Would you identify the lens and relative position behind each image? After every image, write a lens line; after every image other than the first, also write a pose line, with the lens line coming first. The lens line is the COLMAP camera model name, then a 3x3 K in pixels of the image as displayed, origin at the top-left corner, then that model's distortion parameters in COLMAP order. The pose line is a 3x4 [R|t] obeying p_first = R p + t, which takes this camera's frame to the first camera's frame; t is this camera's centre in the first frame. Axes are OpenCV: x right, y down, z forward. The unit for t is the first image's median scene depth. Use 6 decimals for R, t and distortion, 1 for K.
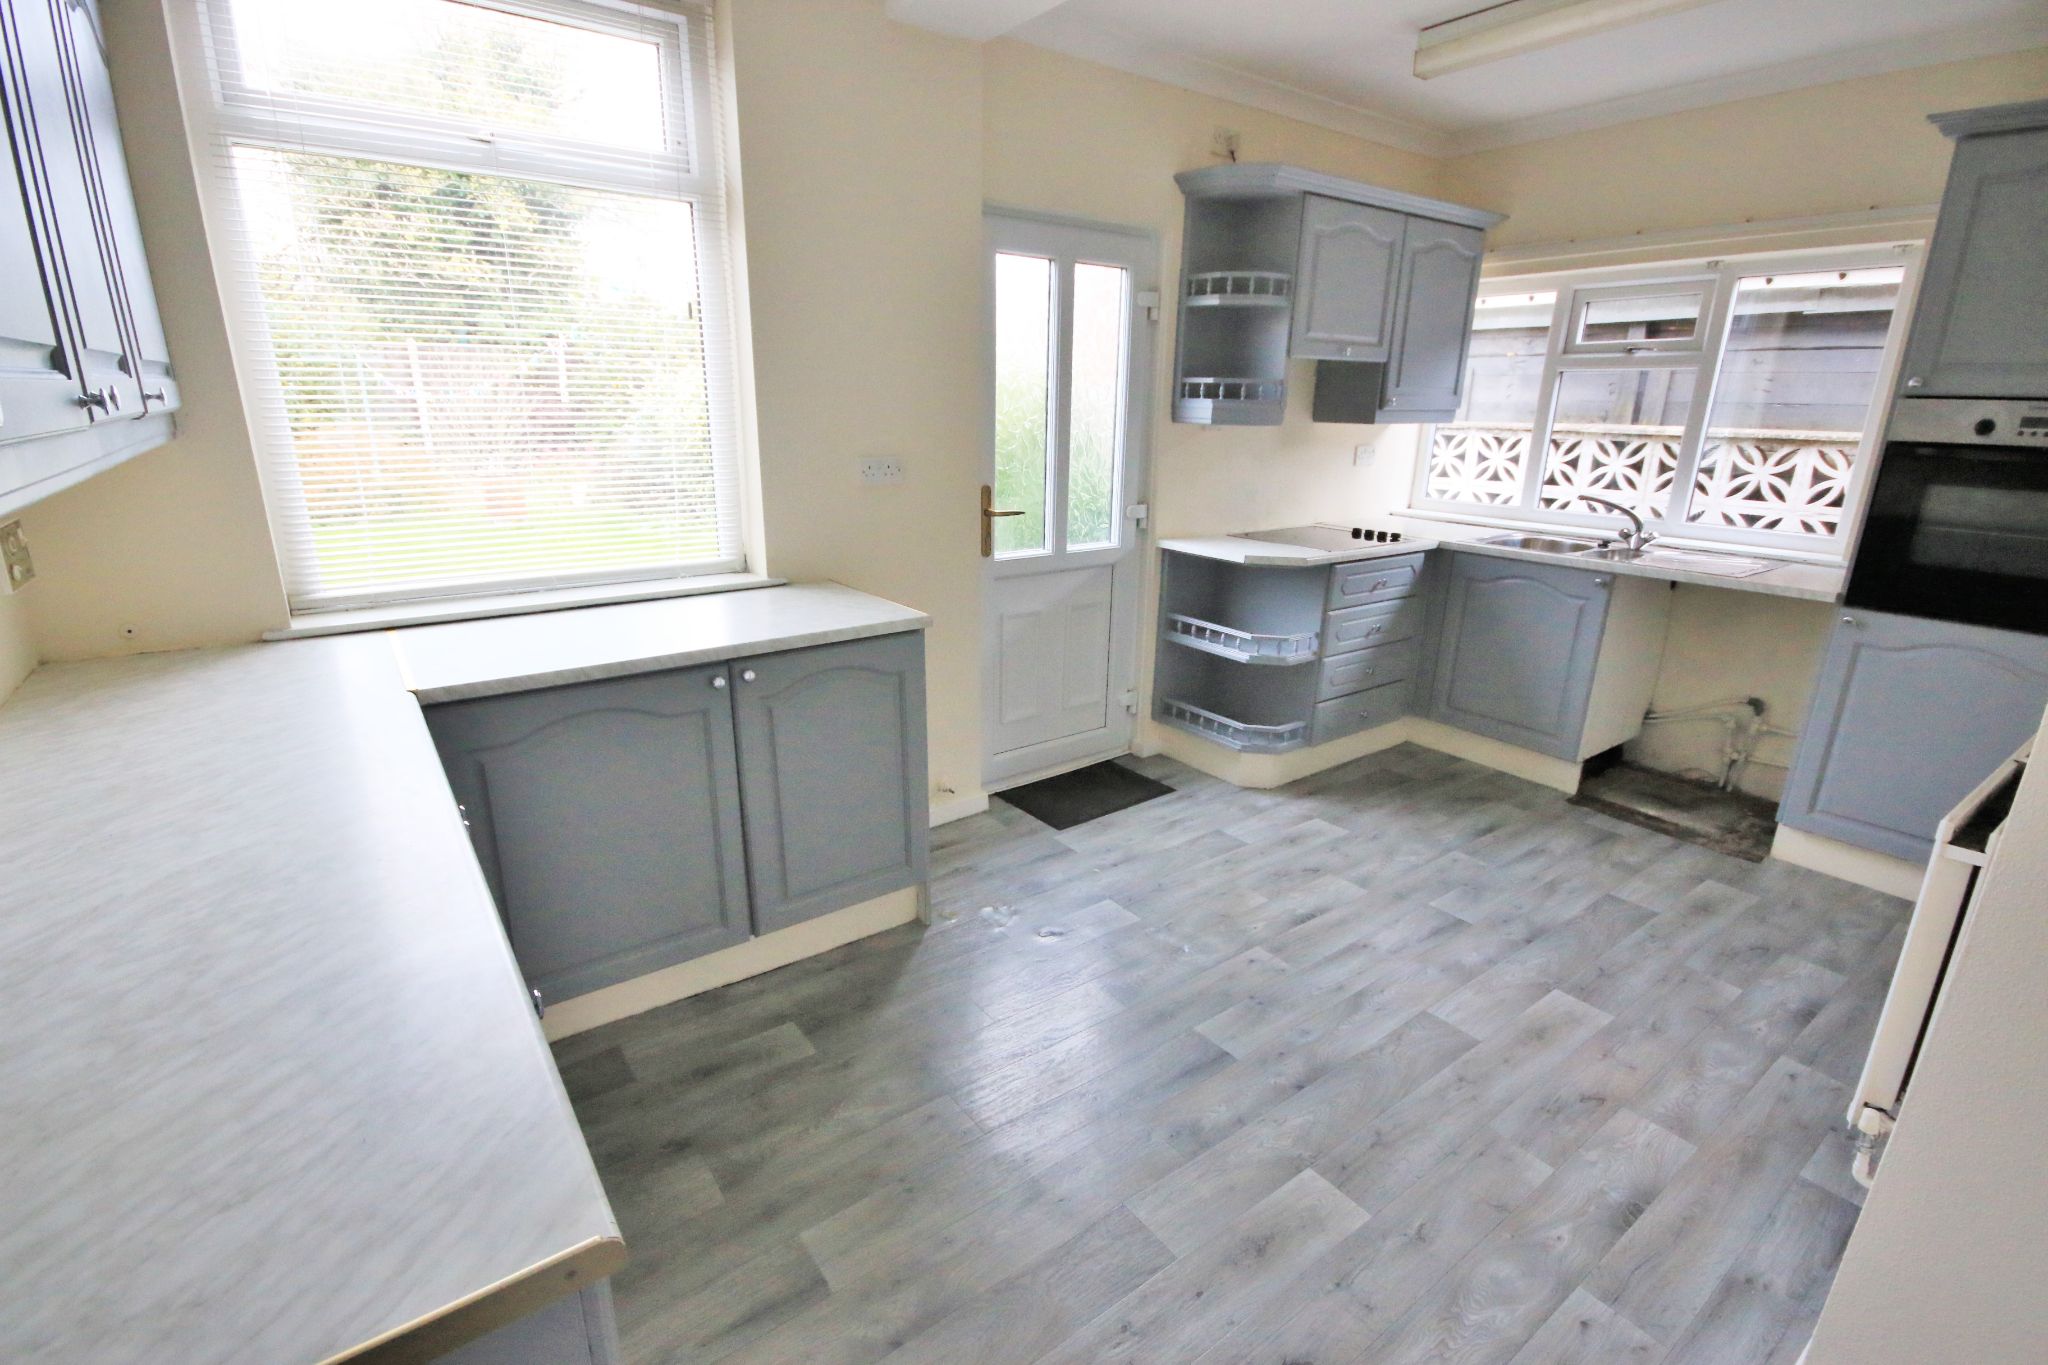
lens RADIAL K [[938.9, 0, 1016.4], [0, 938.9, 679.6], [0, 0, 1]] dist [-0.002080, 0.000581]
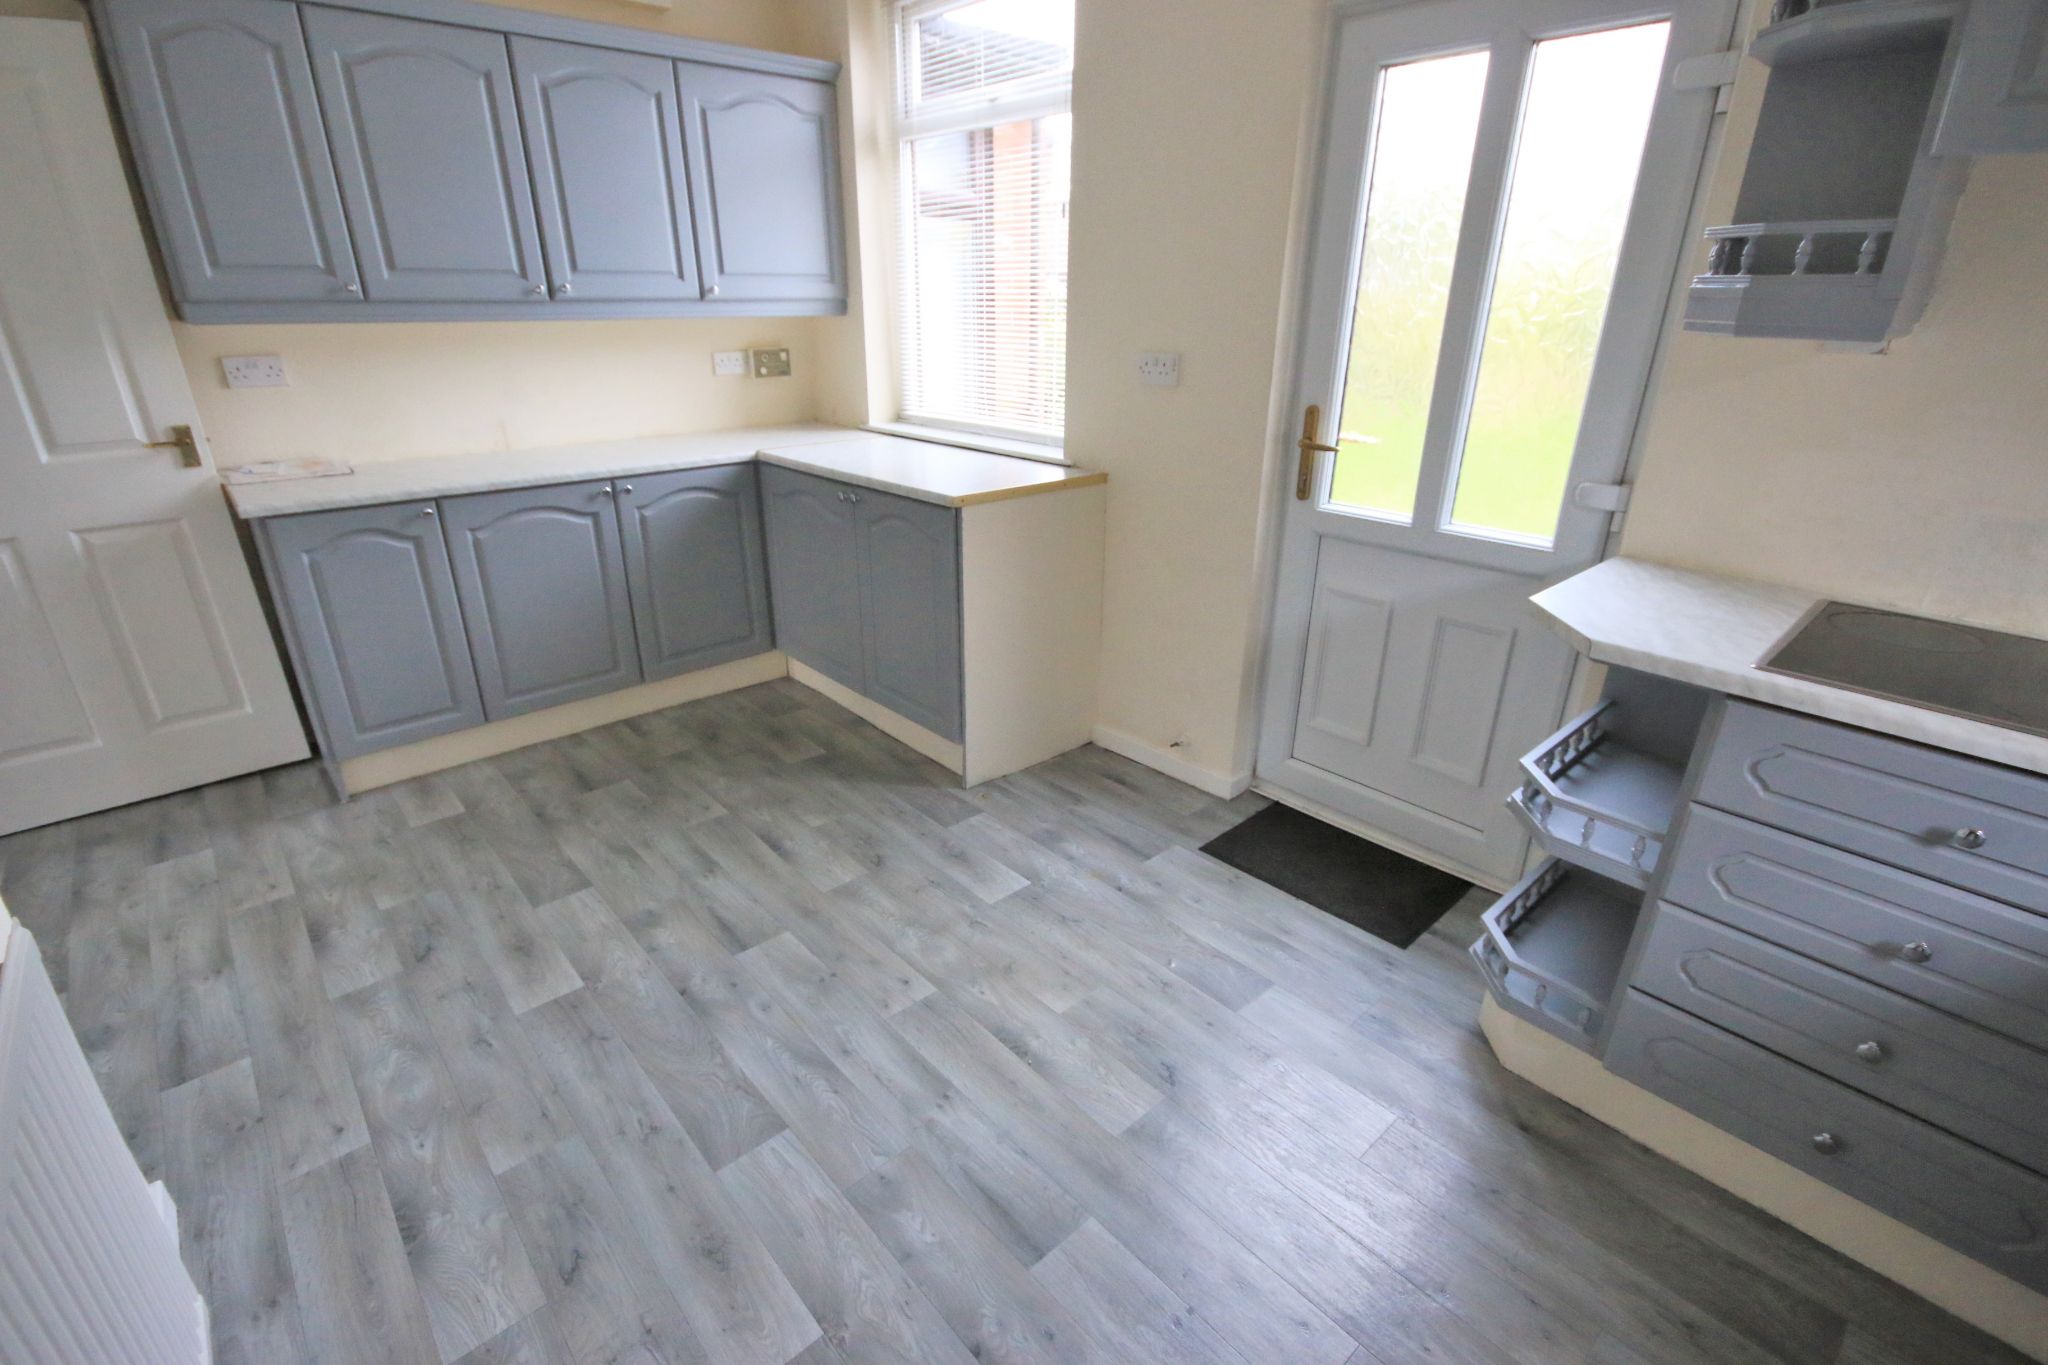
lens RADIAL K [[938.9, 0, 1016.6], [0, 938.9, 678.6], [0, 0, 1]] dist [-0.002080, 0.000581]
pose [[0.098579, 0.364679, -0.925900, 0.920428], [-0.286897, 0.901341, 0.324461, -0.235494], [0.952876, 0.233653, 0.193478, 0.862154]]
